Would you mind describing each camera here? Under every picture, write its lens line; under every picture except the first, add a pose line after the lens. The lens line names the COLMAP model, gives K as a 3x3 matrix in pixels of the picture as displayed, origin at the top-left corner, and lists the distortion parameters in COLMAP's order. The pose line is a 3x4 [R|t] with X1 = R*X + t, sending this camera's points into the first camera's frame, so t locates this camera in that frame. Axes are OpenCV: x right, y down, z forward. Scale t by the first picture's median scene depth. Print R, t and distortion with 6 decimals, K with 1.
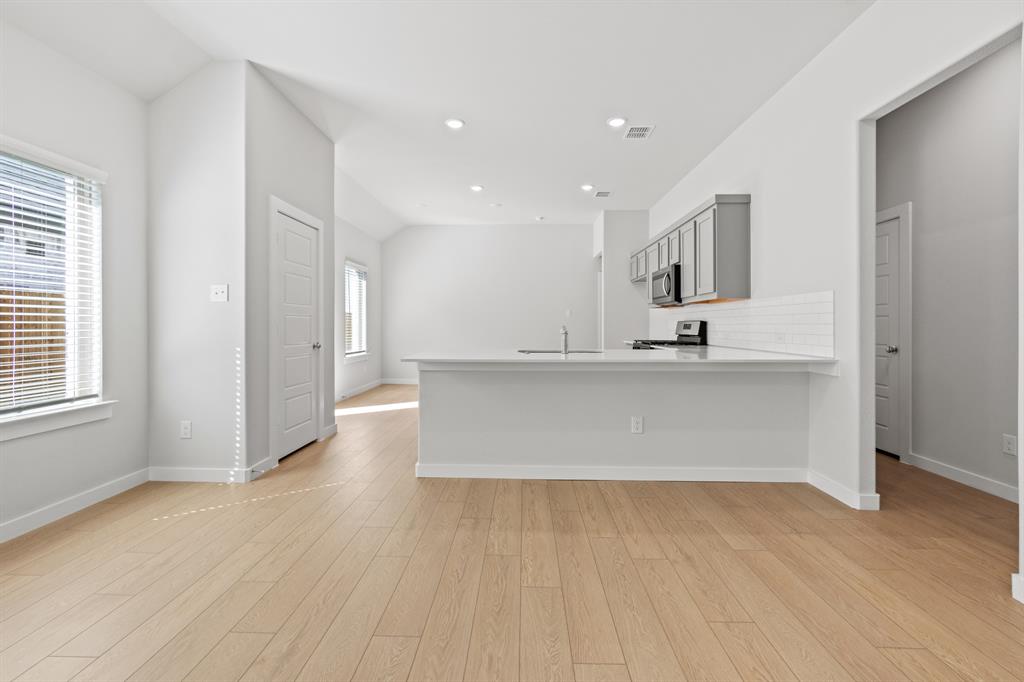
lens RADIAL K [[440.3, 0, 511.7], [0, 440.3, 327.9], [0, 0, 1]] dist [-0.005995, 0.000538]
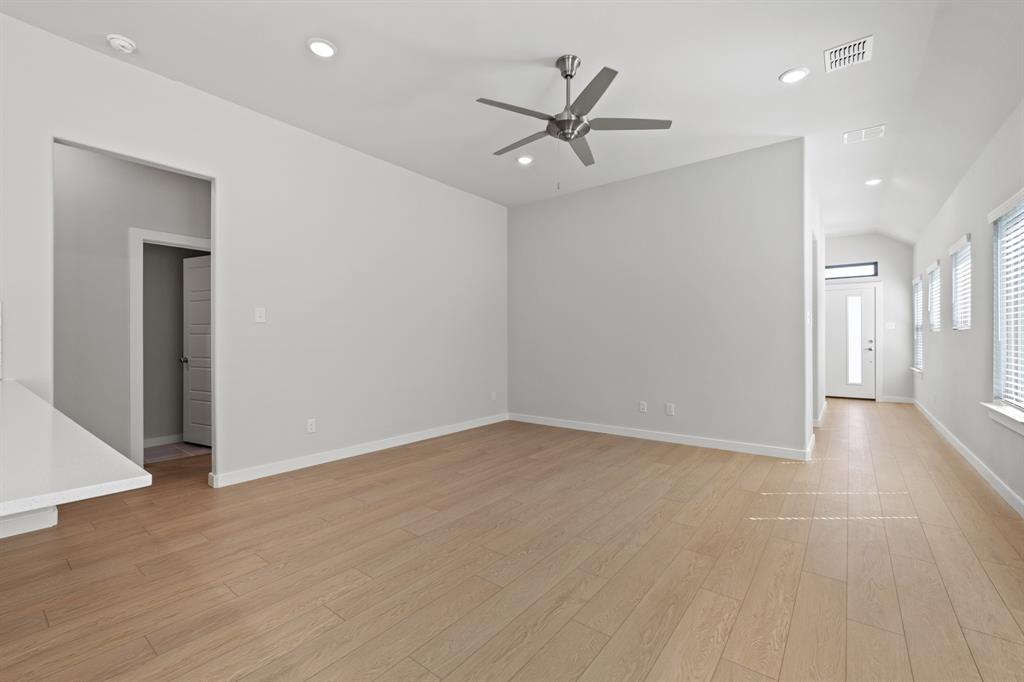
lens RADIAL K [[440.3, 0, 510.2], [0, 440.3, 338.6], [0, 0, 1]] dist [-0.005995, 0.000538]
pose [[-0.805575, 0.000212, 0.592494, -0.537237], [0.005449, 0.999960, 0.007050, -0.011761], [-0.592469, 0.008908, -0.805544, 0.993428]]
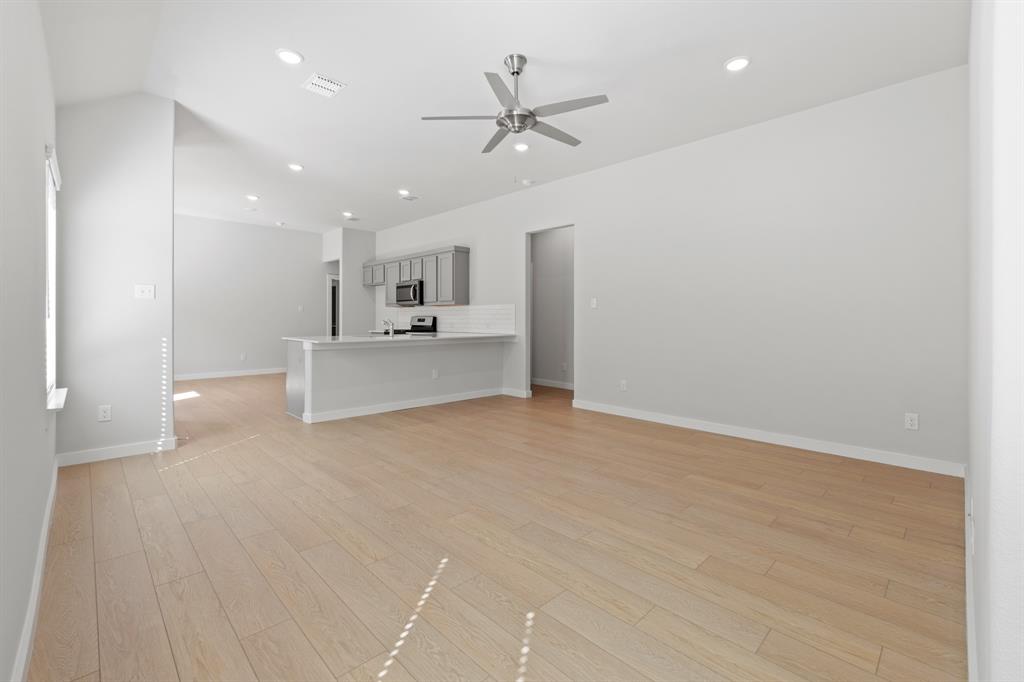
lens RADIAL K [[440.3, 0, 511.4], [0, 440.3, 323.6], [0, 0, 1]] dist [-0.005995, 0.000538]
pose [[0.697927, -0.006026, 0.716144, -0.801791], [0.002051, 0.999977, 0.006415, 0.000181], [-0.716166, -0.003008, 0.697923, -0.499797]]
